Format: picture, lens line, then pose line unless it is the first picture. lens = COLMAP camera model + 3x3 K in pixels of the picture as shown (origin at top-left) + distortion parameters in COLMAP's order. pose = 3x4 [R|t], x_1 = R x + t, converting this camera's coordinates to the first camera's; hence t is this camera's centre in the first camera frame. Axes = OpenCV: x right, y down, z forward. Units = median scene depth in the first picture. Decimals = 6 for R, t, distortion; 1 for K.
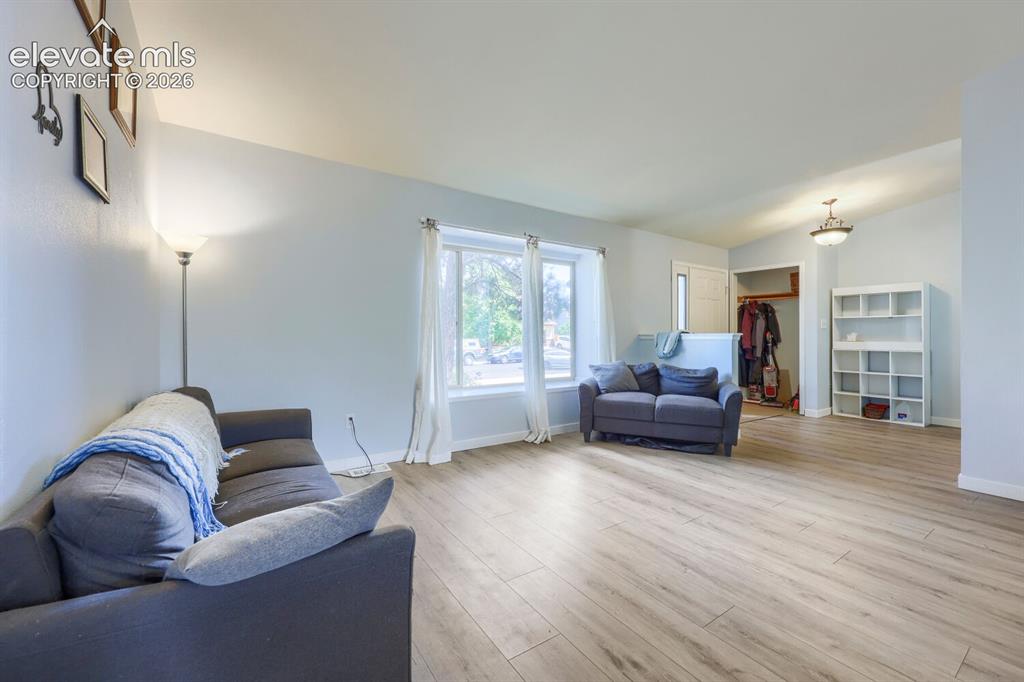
lens RADIAL K [[409.2, 0, 510.2], [0, 409.2, 337.4], [0, 0, 1]] dist [-0.001187, -0.001291]
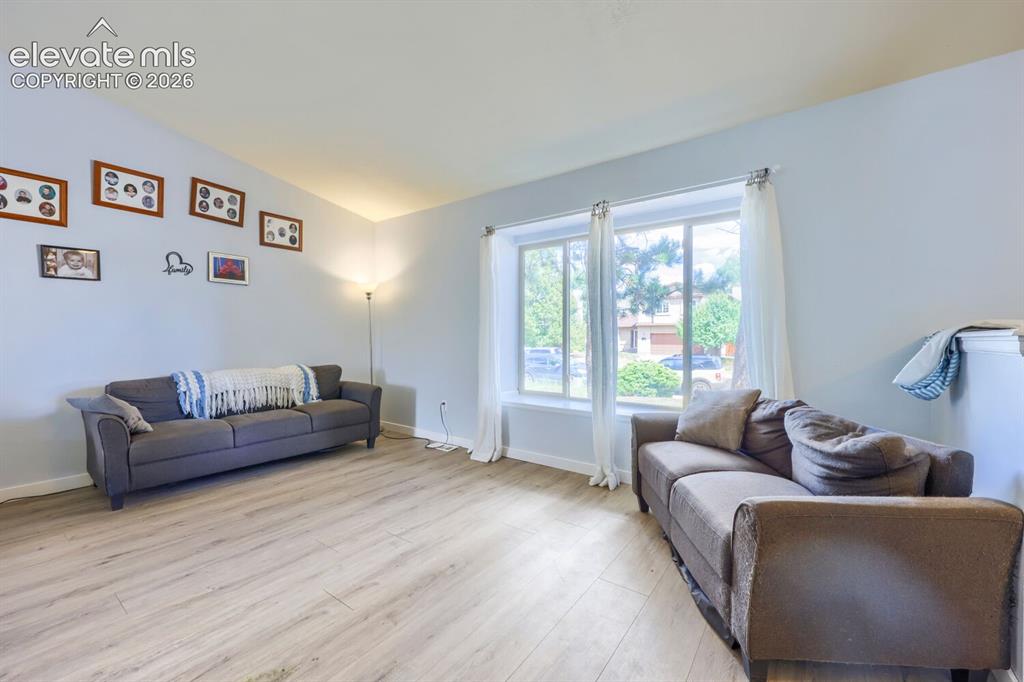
lens RADIAL K [[409.2, 0, 510.3], [0, 409.2, 338.3], [0, 0, 1]] dist [-0.001187, -0.001291]
pose [[0.341944, -0.002443, -0.939717, 0.882688], [-0.008173, 0.999951, -0.005574, 0.001302], [0.939685, 0.009586, 0.341908, 0.757531]]
